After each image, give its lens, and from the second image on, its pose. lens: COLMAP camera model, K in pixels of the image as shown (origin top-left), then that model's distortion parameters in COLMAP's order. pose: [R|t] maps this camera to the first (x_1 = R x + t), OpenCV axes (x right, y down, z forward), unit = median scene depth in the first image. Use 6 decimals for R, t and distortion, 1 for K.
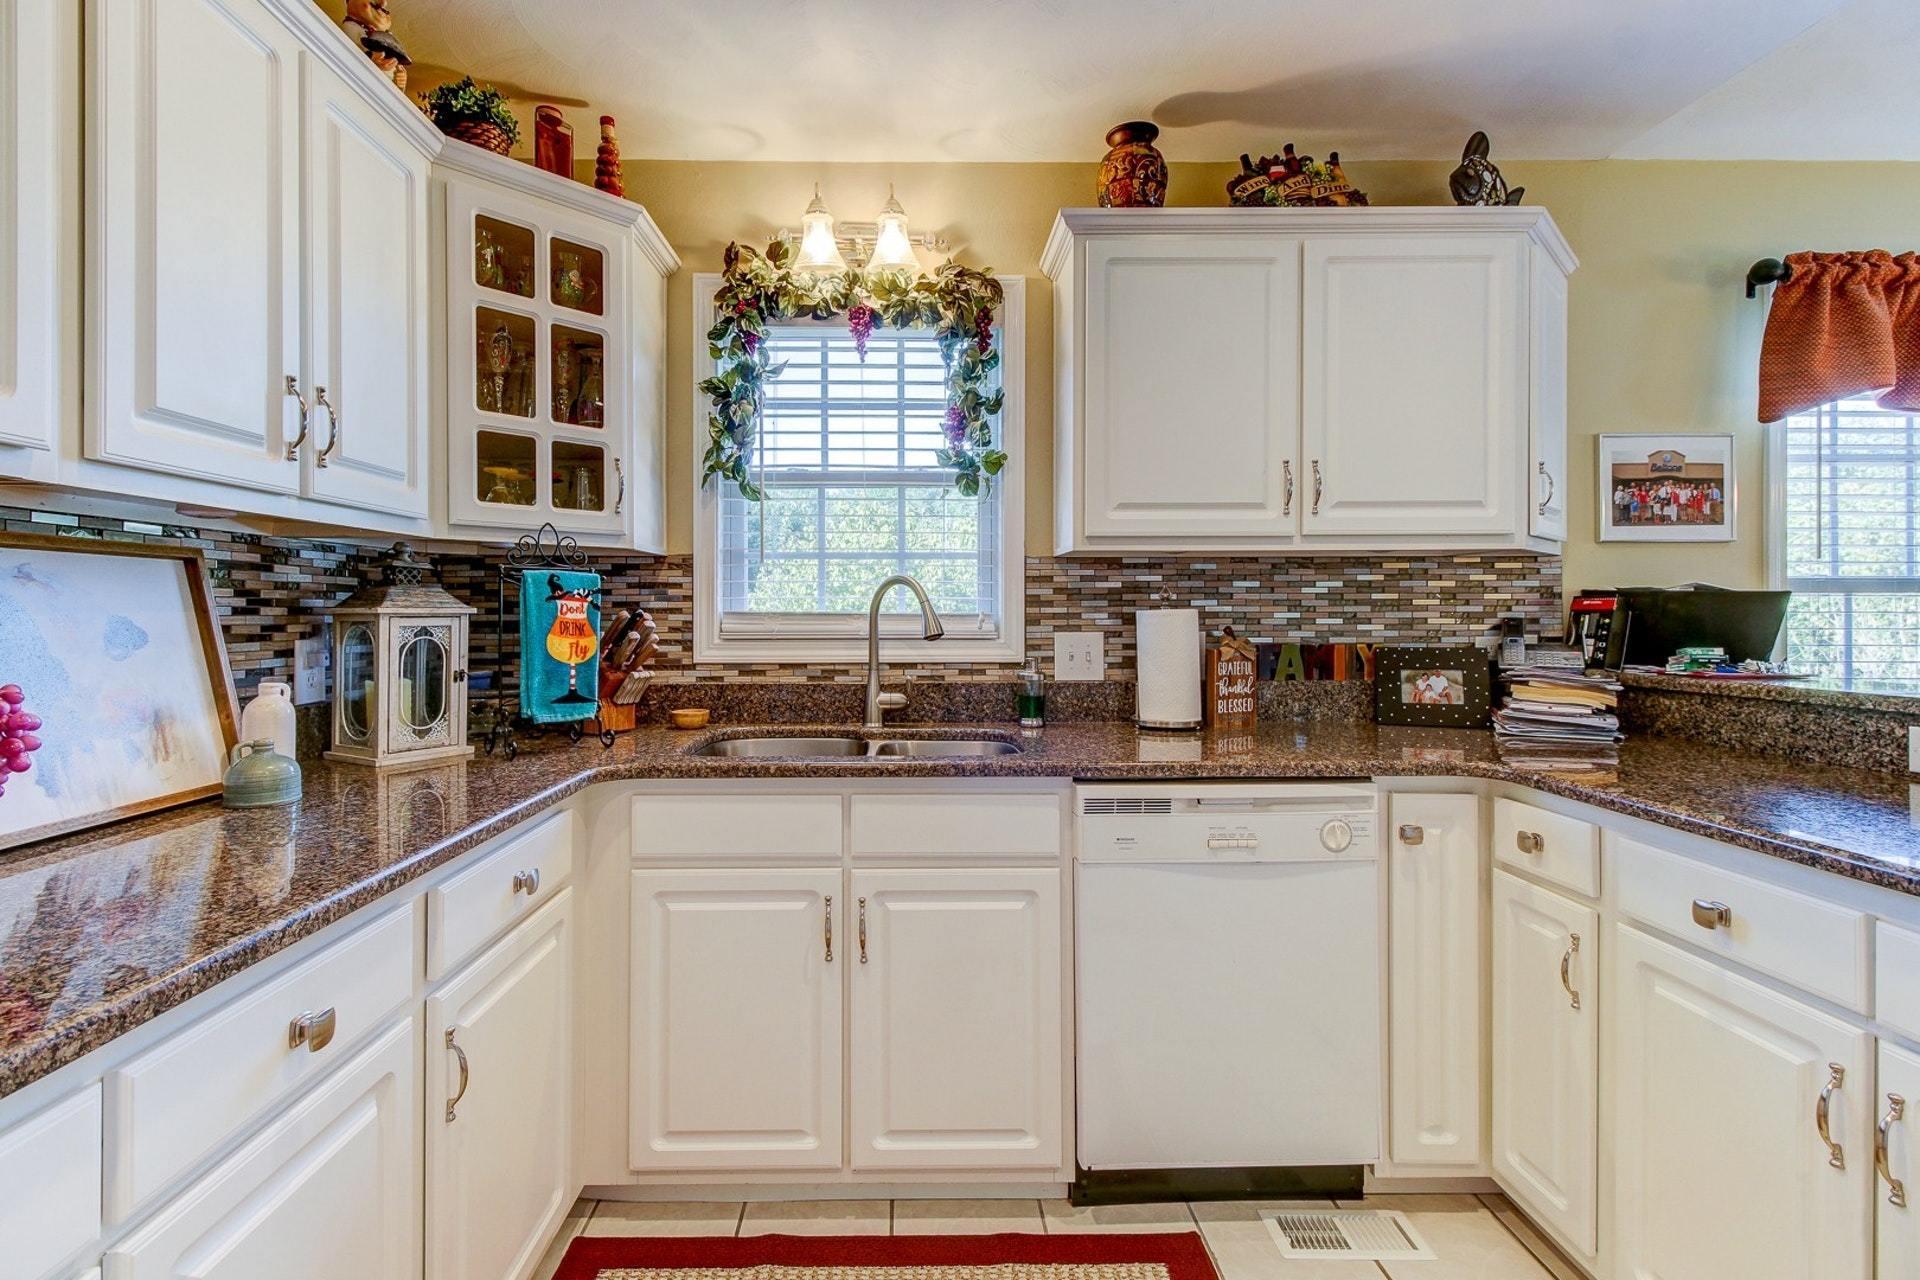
lens RADIAL K [[882.0, 0, 925.3], [0, 882.0, 613.3], [0, 0, 1]] dist [0.031295, -0.019728]
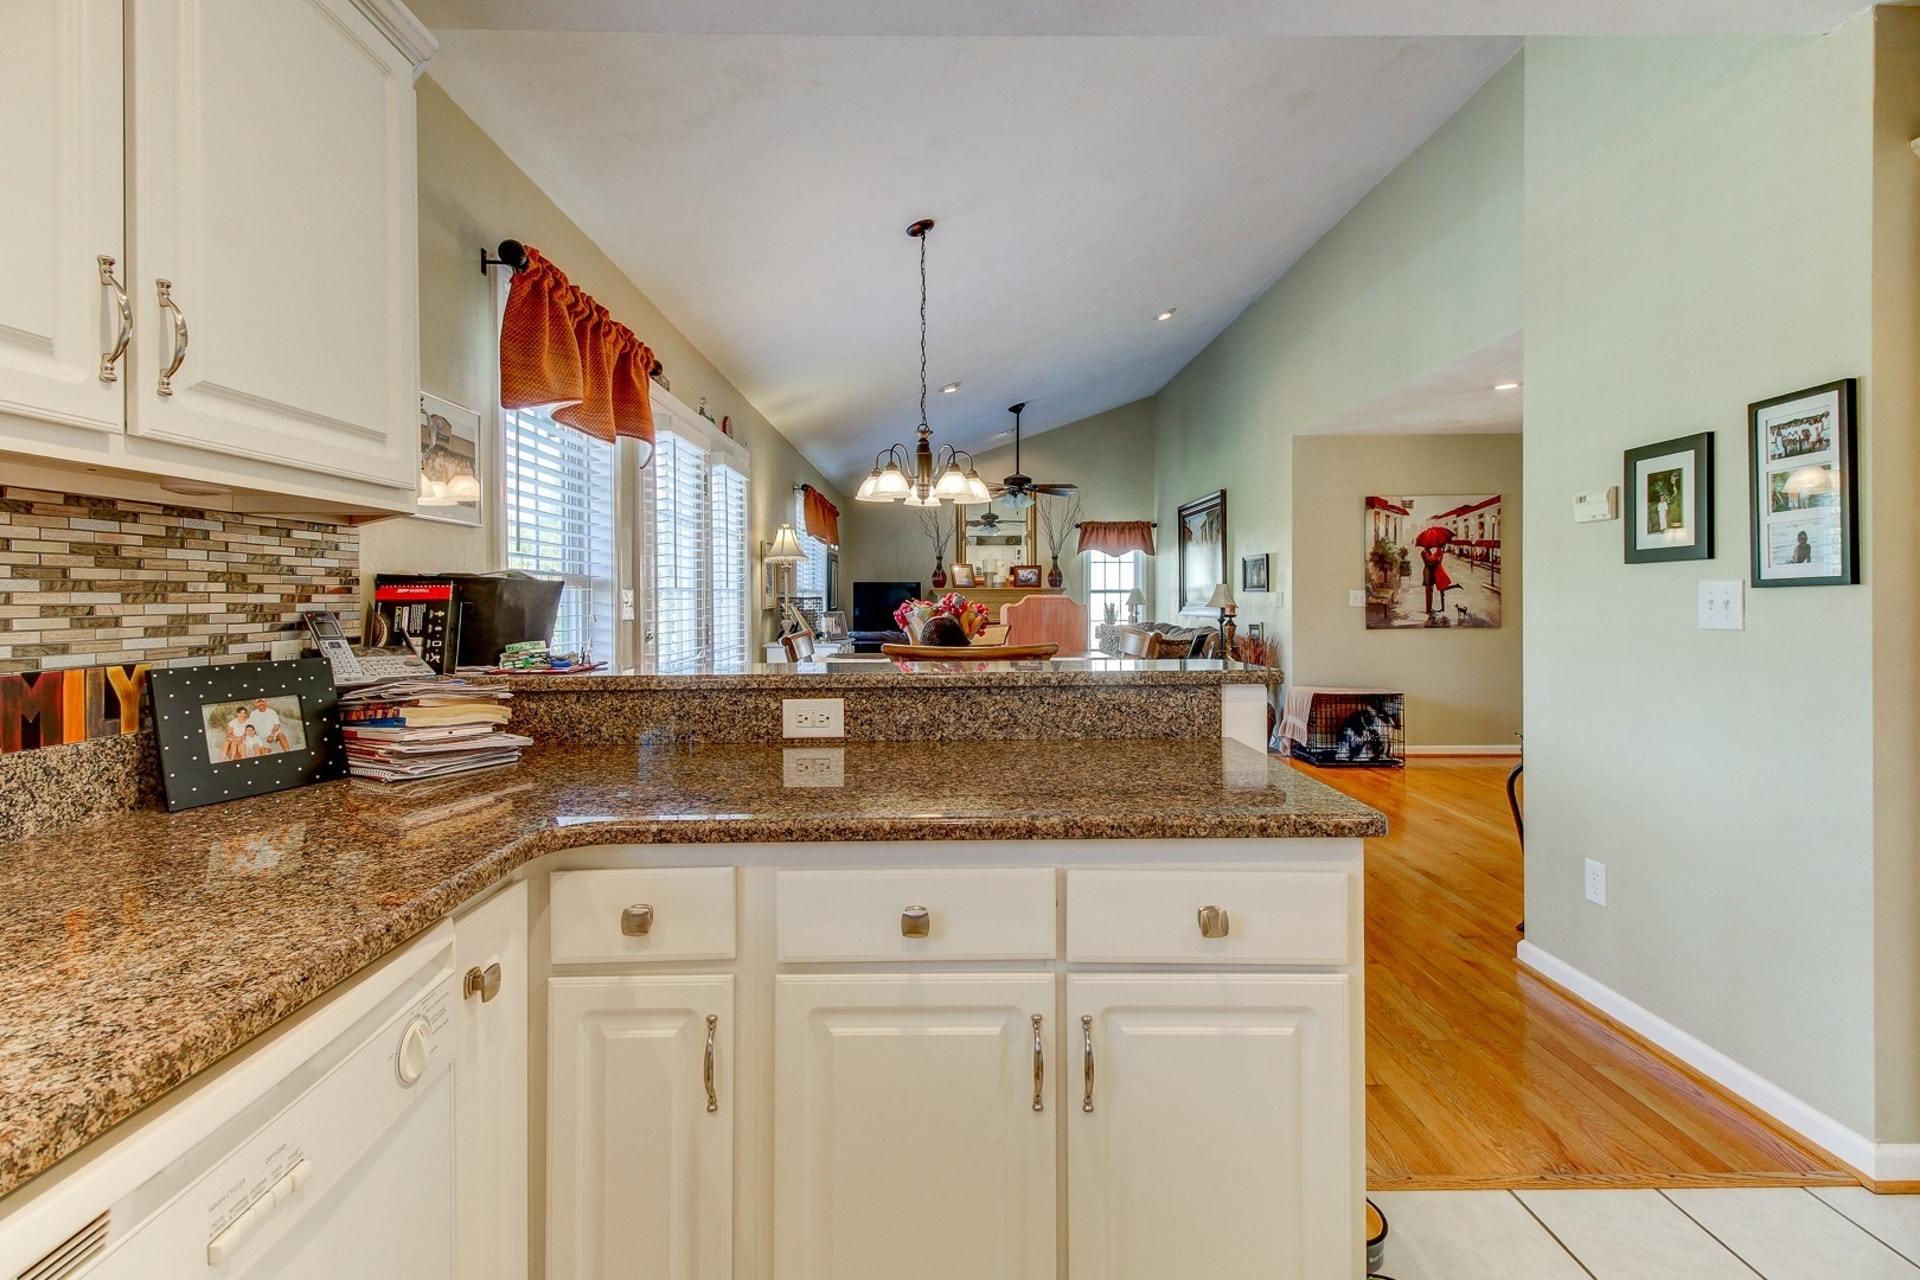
lens RADIAL K [[879.0, 0, 955.8], [0, 879.0, 601.5], [0, 0, 1]] dist [0.028016, -0.018960]
pose [[0.004774, -0.001945, 0.999987, -0.026998], [0.007267, 0.999972, 0.001910, -0.000663], [-0.999962, 0.007258, 0.004788, 0.530817]]
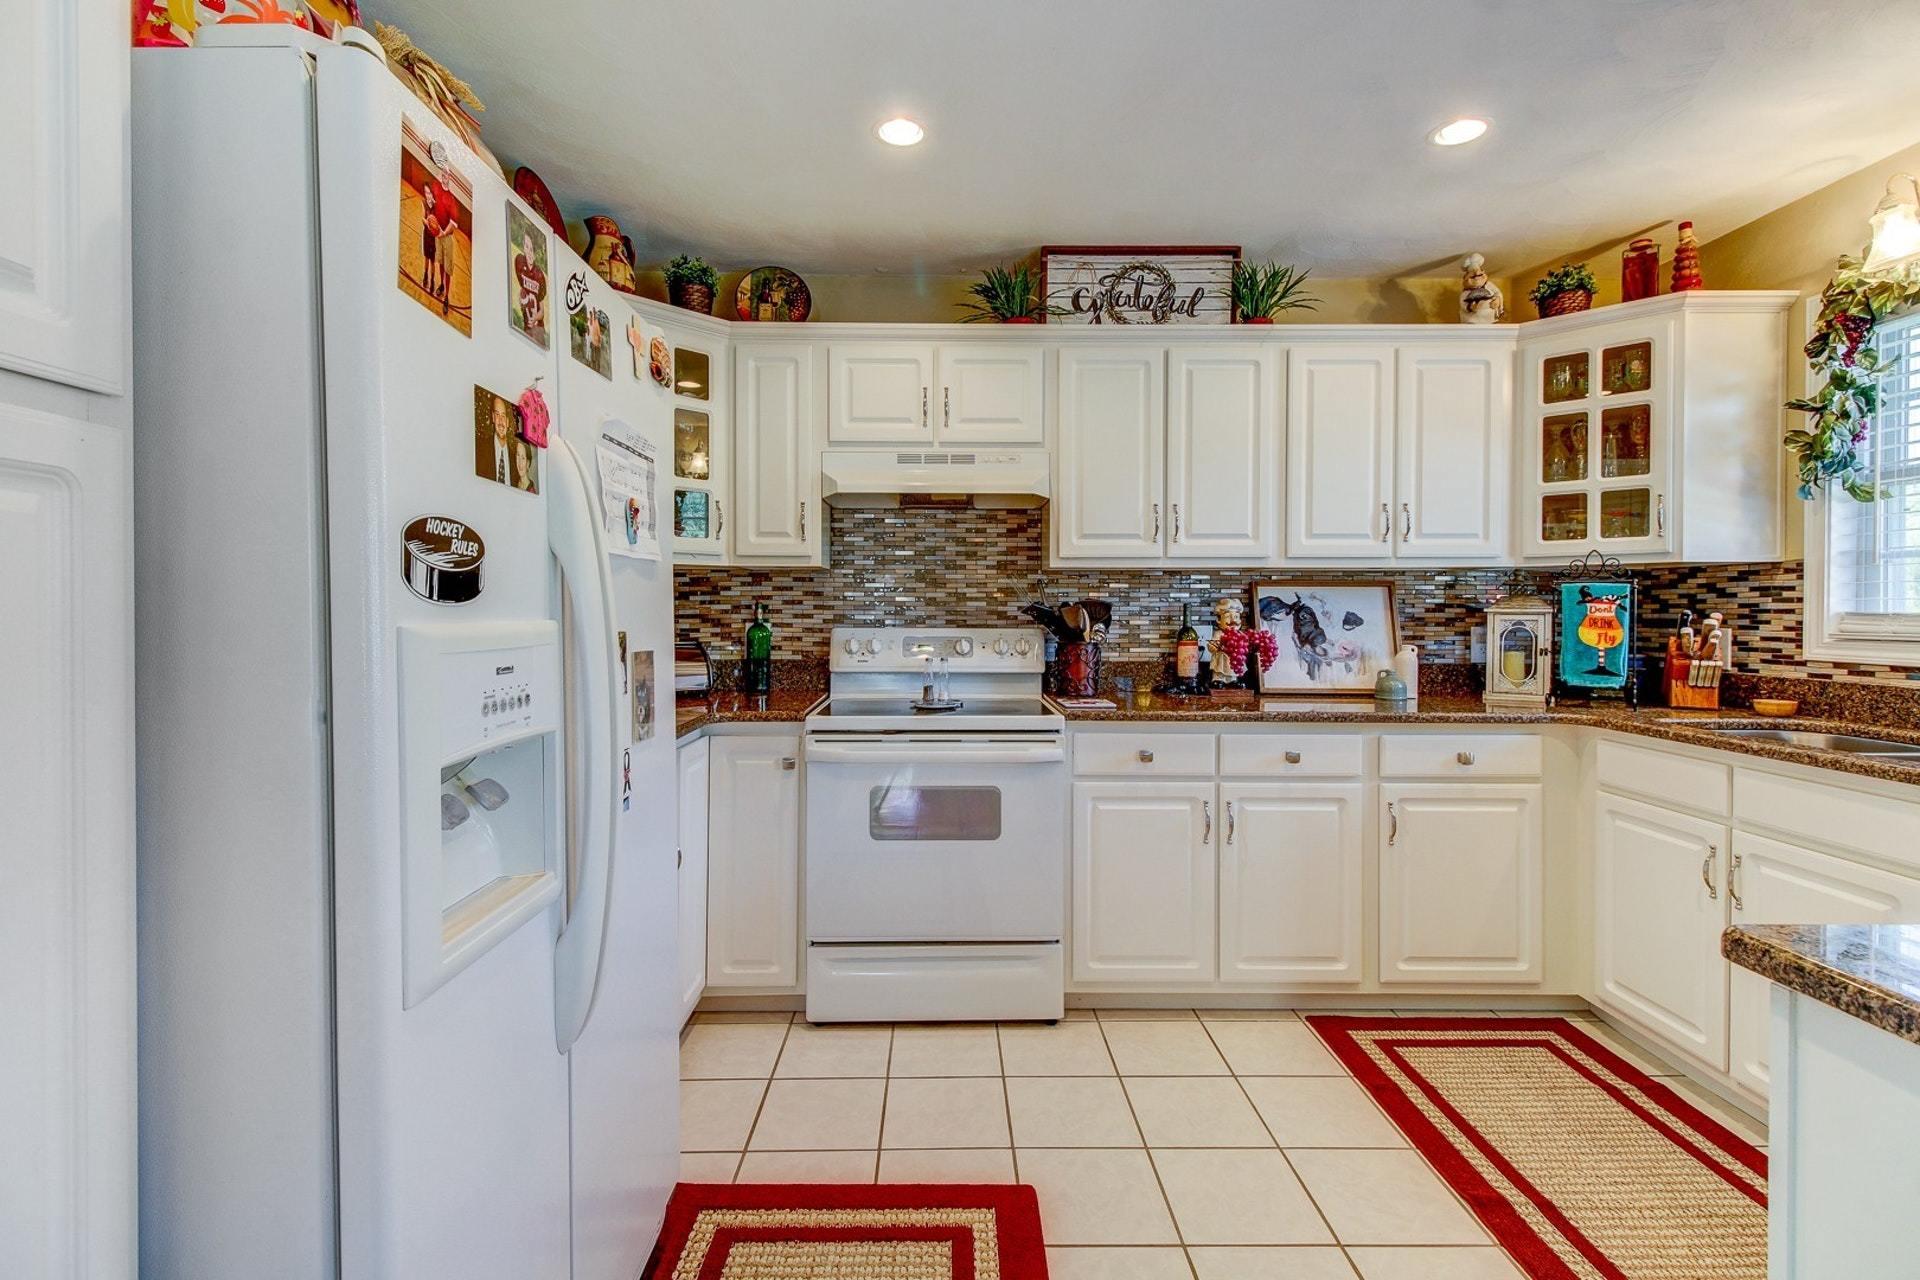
lens RADIAL K [[882.0, 0, 925.3], [0, 882.0, 613.3], [0, 0, 1]] dist [0.031295, -0.019728]
pose [[-0.027348, 0.007347, -0.999599, 0.930771], [-0.004751, 0.999961, 0.007479, -0.003781], [0.999615, 0.004953, -0.027312, -0.043545]]
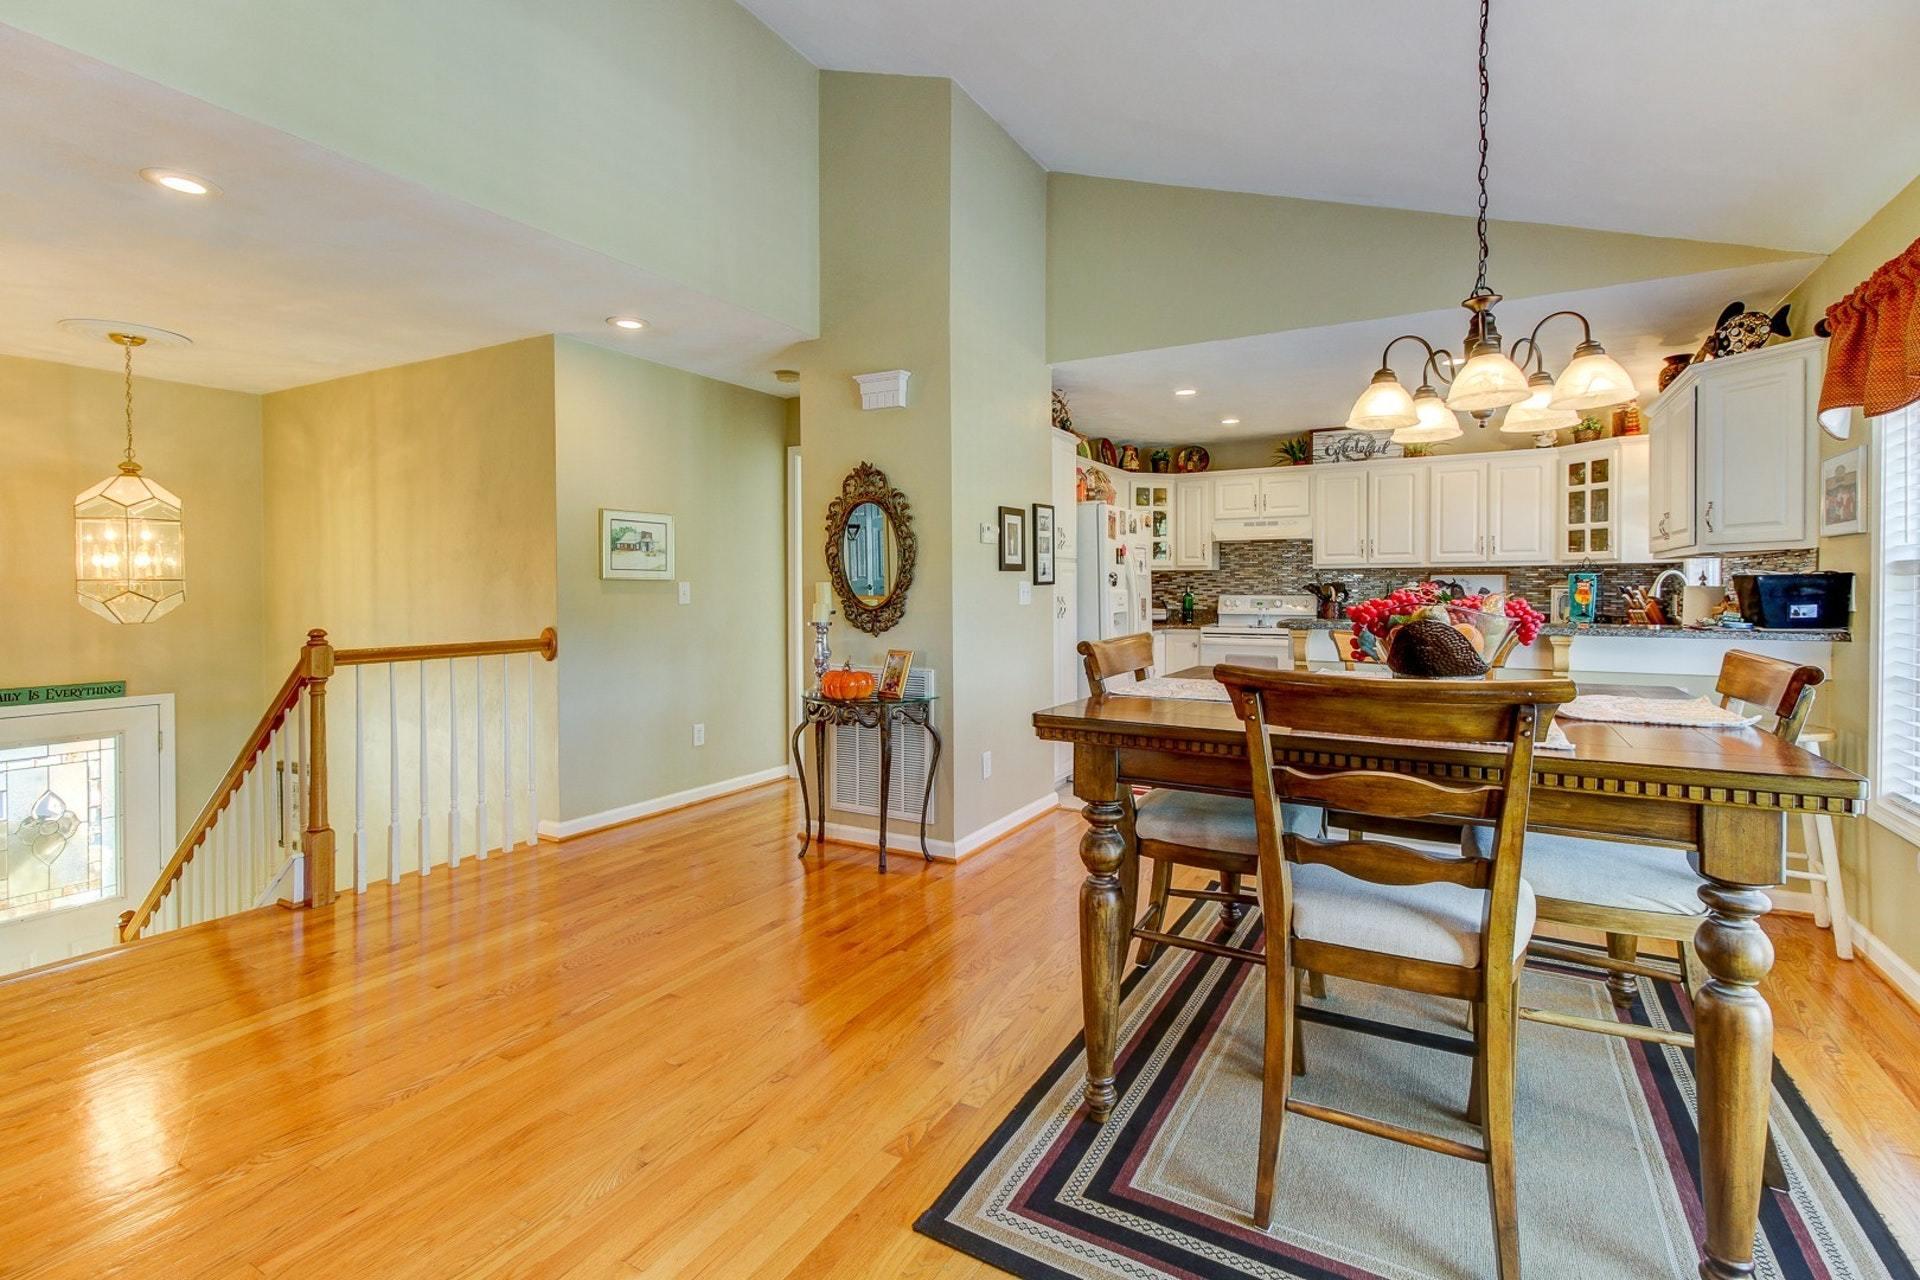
lens RADIAL K [[879.0, 0, 955.8], [0, 879.0, 601.5], [0, 0, 1]] dist [0.028016, -0.018960]
pose [[-0.507170, 0.016479, -0.861688, 2.892368], [0.001252, 0.999830, 0.018383, -0.007523], [0.861845, 0.008244, -0.507105, 0.599163]]
